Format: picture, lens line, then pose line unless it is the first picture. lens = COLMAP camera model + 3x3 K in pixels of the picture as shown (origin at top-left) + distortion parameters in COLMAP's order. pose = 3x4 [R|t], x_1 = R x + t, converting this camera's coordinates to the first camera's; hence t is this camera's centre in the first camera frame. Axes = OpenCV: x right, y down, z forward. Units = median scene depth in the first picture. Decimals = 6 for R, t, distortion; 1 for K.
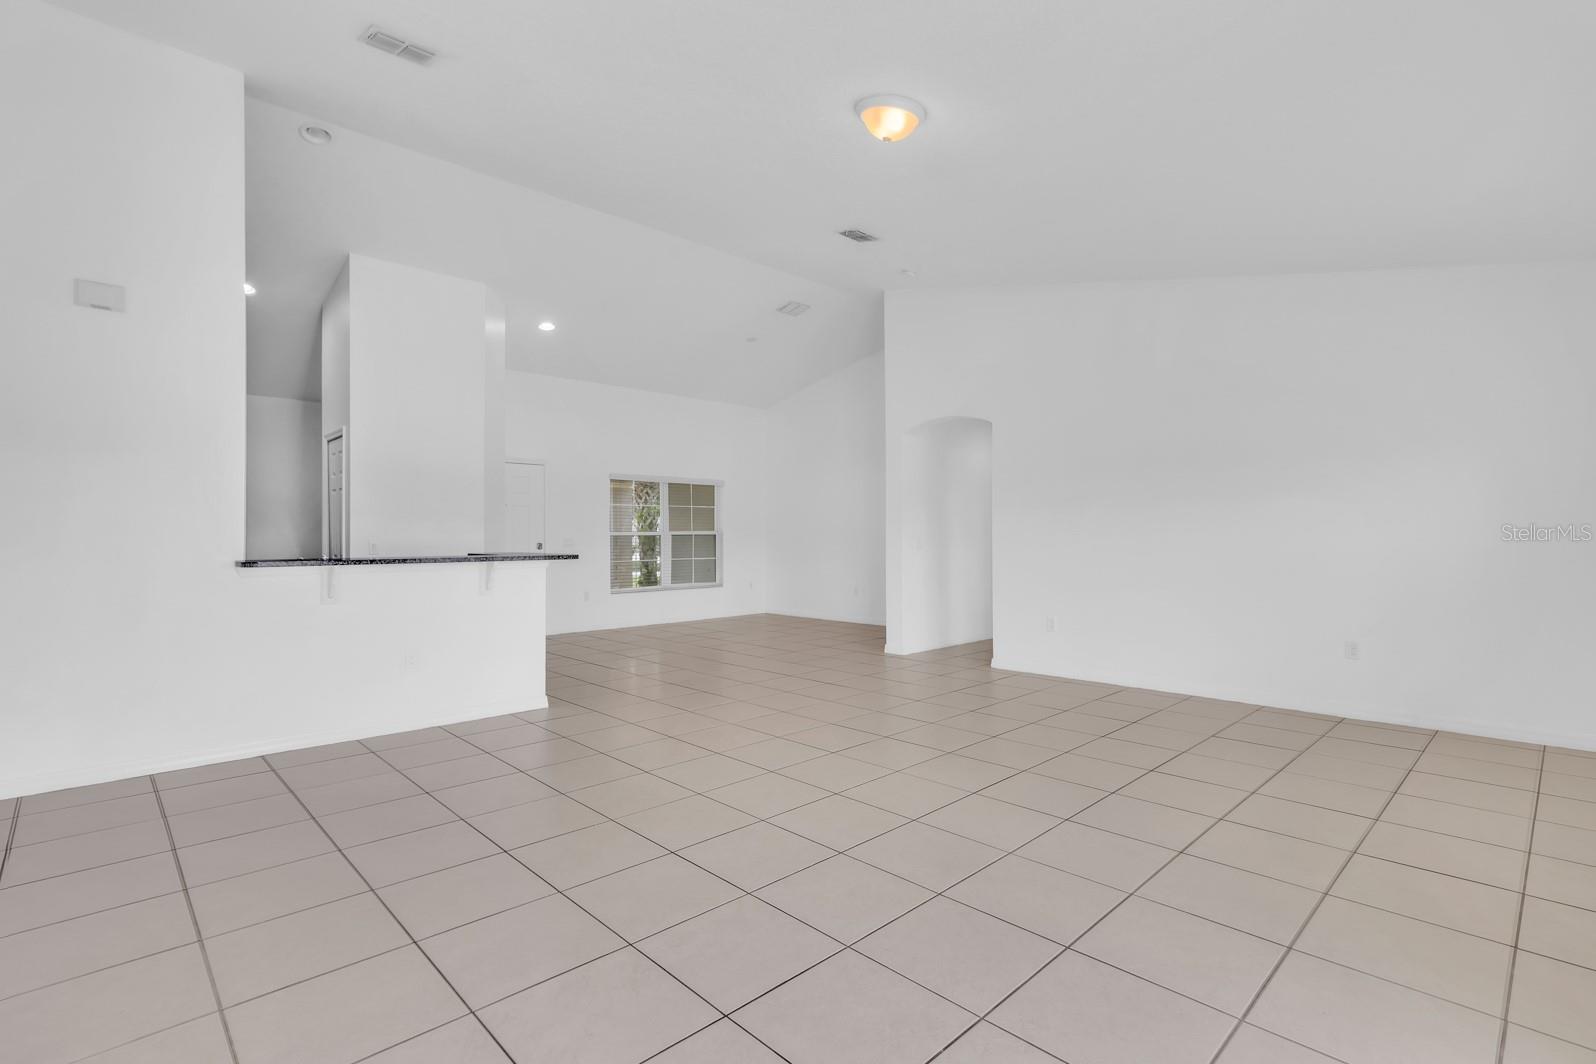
lens RADIAL K [[761.5, 0, 800.9], [0, 761.5, 531.4], [0, 0, 1]] dist [0.023881, 0.000514]
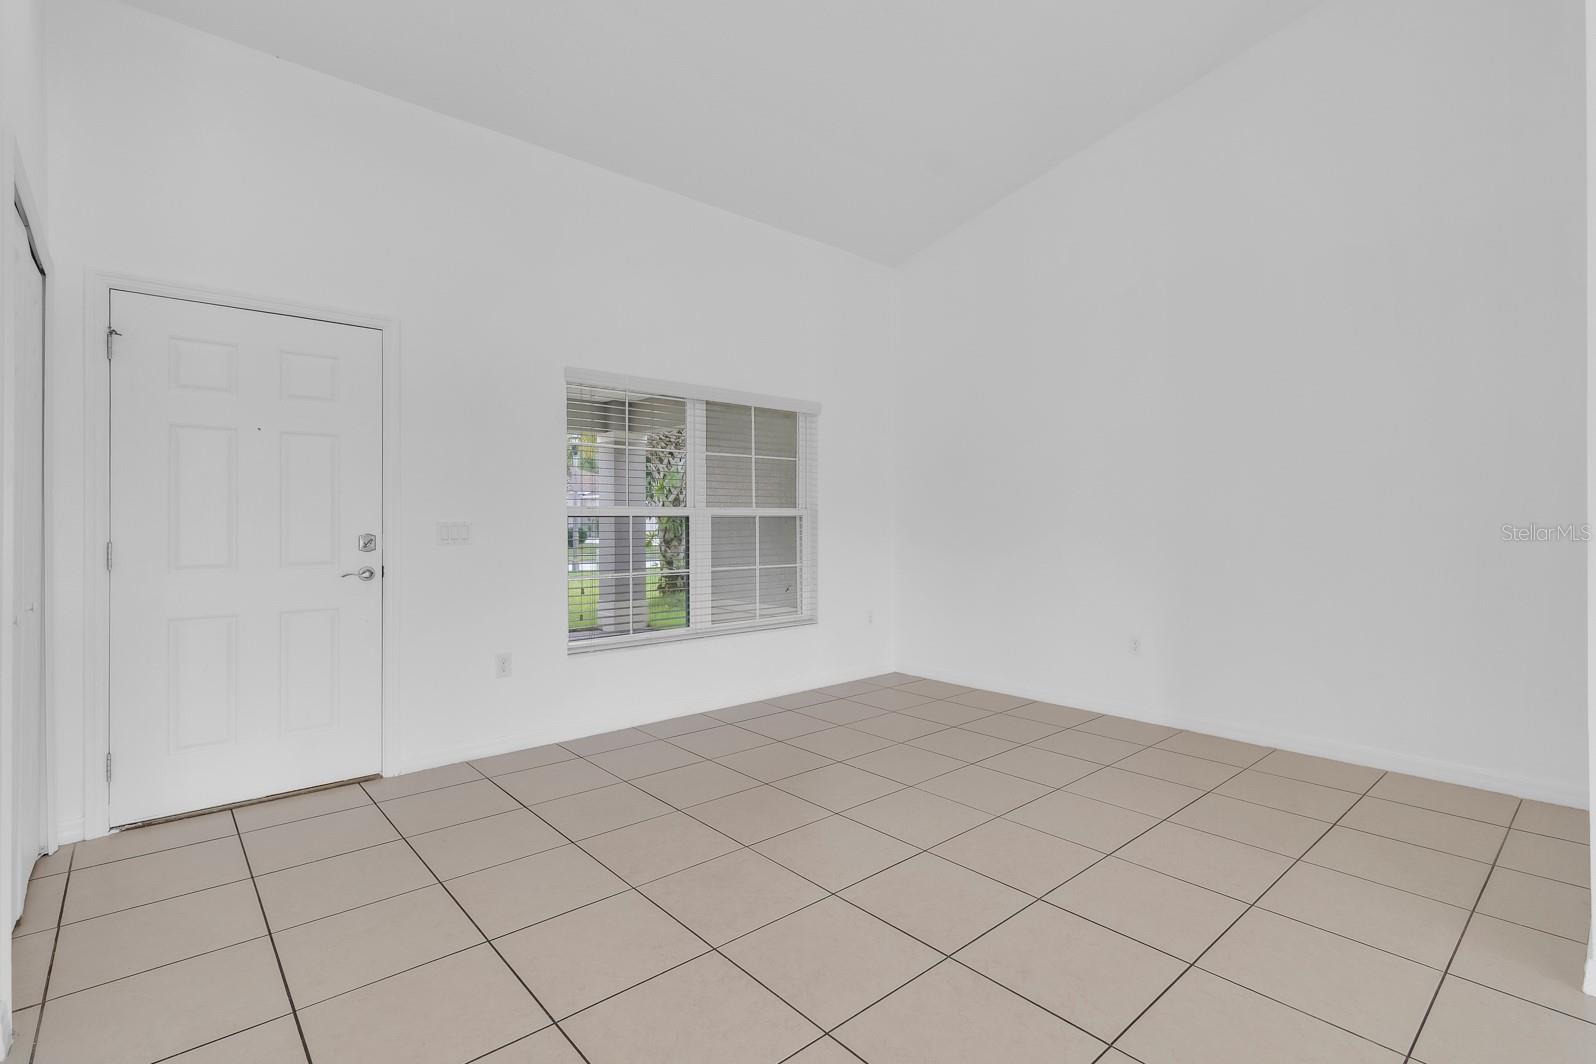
lens RADIAL K [[761.5, 0, 797.4], [0, 761.5, 526.4], [0, 0, 1]] dist [0.023881, 0.000514]
pose [[0.998858, 0.005864, -0.047419, -0.092774], [-0.005095, 0.999854, 0.016310, 0.003224], [0.047508, -0.016050, 0.998742, 0.525196]]
